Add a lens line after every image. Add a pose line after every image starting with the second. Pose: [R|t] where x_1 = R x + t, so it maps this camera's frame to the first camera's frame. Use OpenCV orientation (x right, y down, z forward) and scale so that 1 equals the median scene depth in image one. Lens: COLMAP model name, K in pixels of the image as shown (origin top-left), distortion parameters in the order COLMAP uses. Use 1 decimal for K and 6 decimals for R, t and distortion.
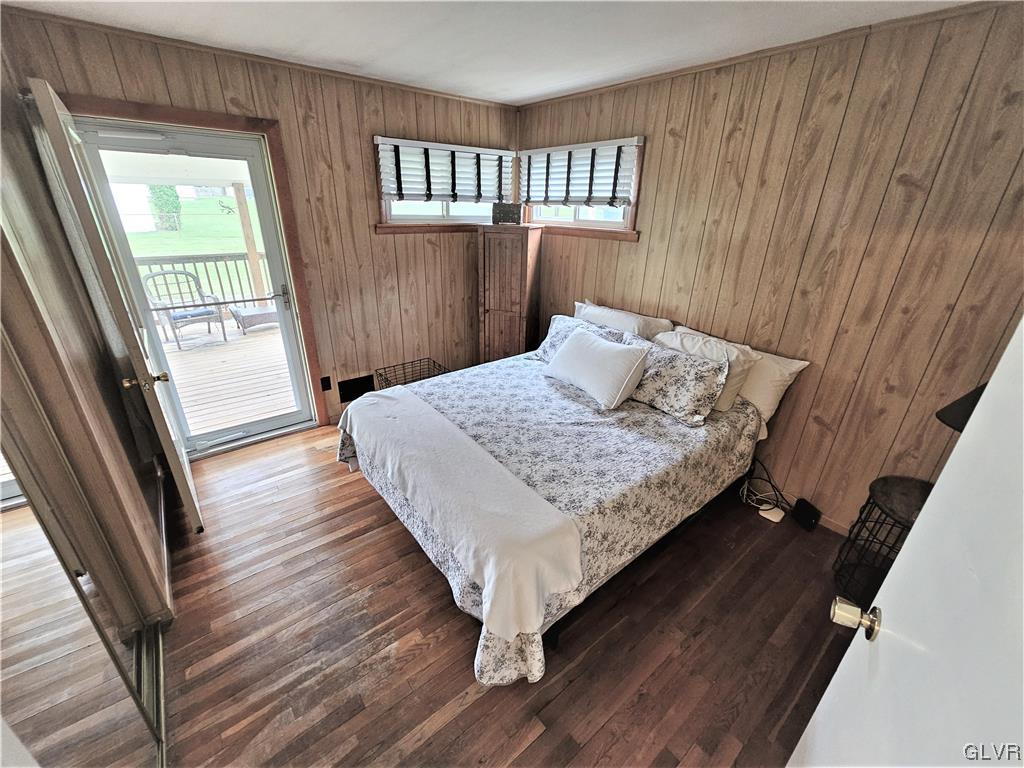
lens RADIAL K [[418.8, 0, 512.0], [0, 418.8, 384.0], [0, 0, 1]] dist [-0.000470, 0.000297]
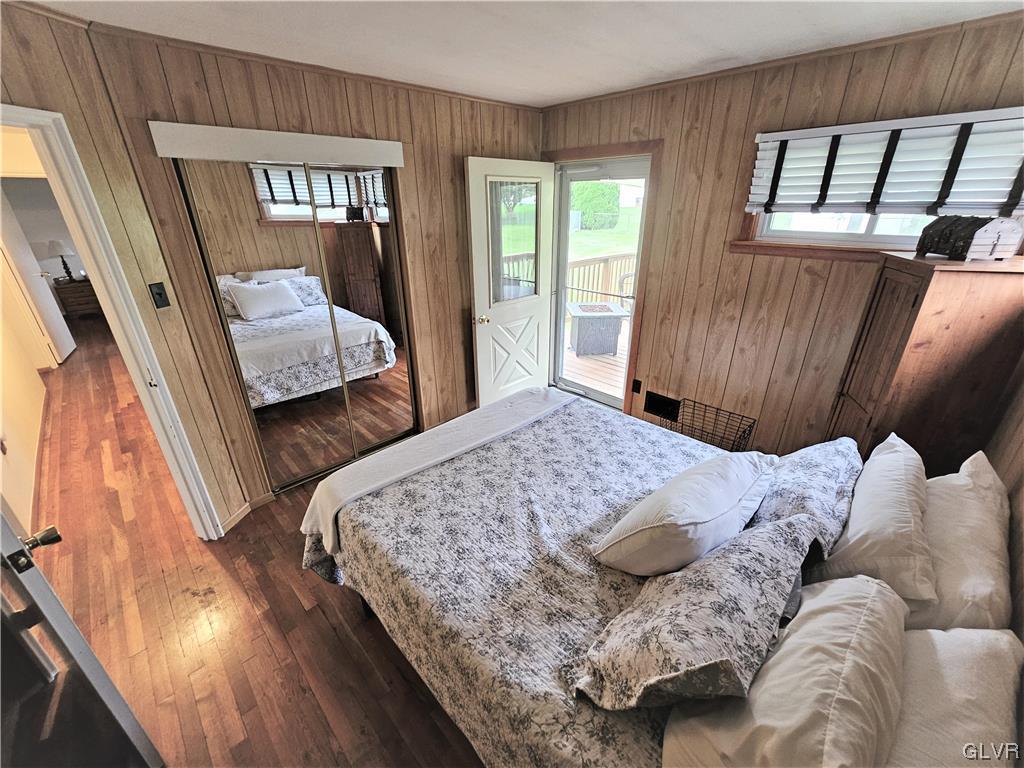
lens RADIAL K [[418.0, 0, 510.0], [0, 418.0, 386.7], [0, 0, 1]] dist [-0.000587, 0.000091]
pose [[0.101457, 0.384917, -0.917358, 0.617172], [-0.383169, 0.866095, 0.321030, -0.272756], [0.918089, 0.318932, 0.235360, 0.587588]]
